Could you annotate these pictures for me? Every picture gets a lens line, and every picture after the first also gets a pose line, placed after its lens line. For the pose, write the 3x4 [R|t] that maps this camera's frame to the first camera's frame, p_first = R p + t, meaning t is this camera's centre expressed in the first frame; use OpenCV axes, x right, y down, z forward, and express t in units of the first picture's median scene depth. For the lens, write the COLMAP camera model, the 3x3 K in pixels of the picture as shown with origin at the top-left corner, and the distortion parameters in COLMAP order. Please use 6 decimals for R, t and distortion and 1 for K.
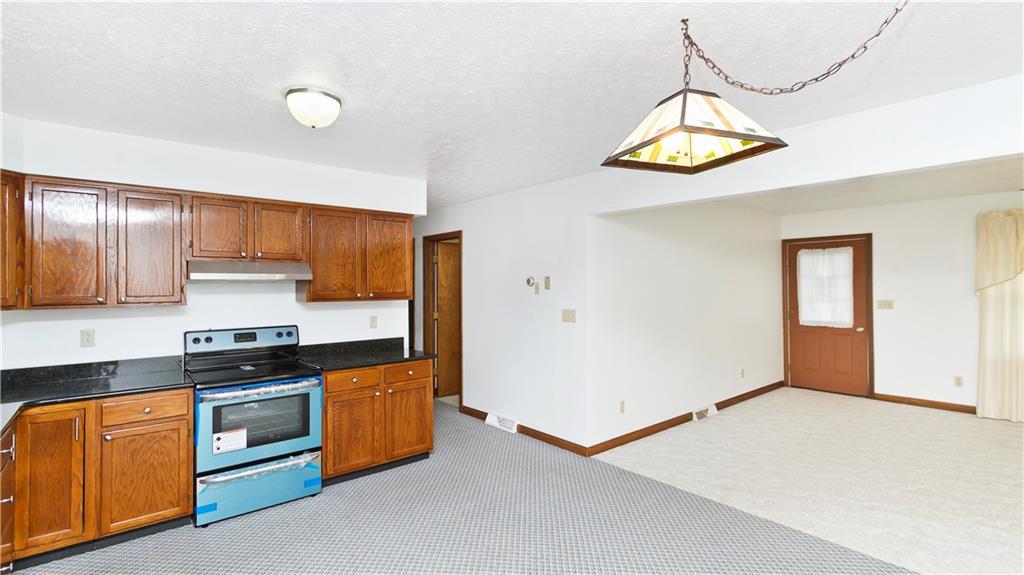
lens RADIAL K [[471.3, 0, 513.1], [0, 471.3, 278.7], [0, 0, 1]] dist [0.000400, 0.000023]
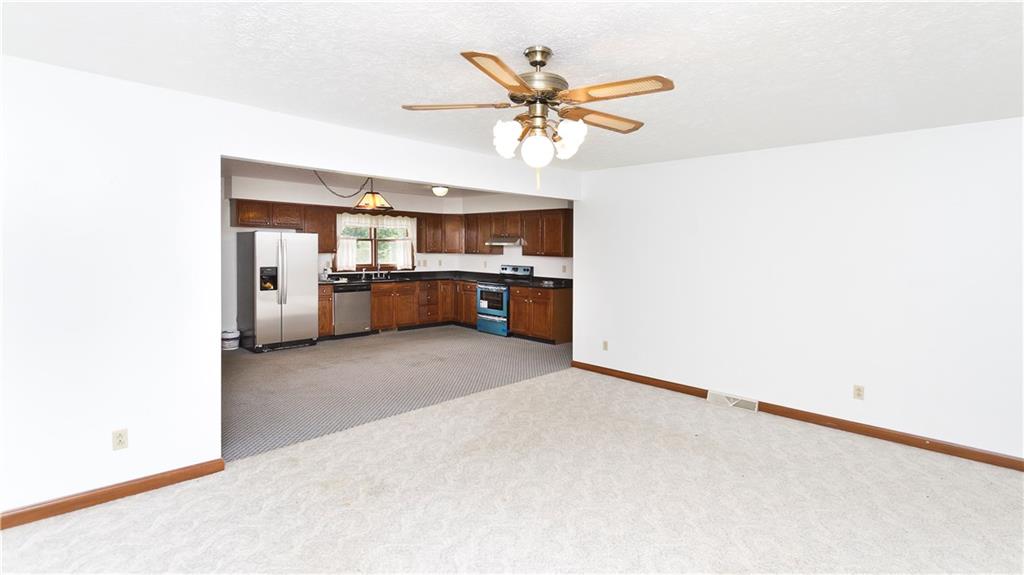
lens RADIAL K [[480.7, 0, 518.1], [0, 480.7, 257.8], [0, 0, 1]] dist [0.000382, -0.000065]
pose [[0.088792, 0.028429, -0.995644, 1.889414], [0.000517, 0.999591, 0.028588, -0.004657], [0.996050, -0.003053, 0.088741, 0.816371]]
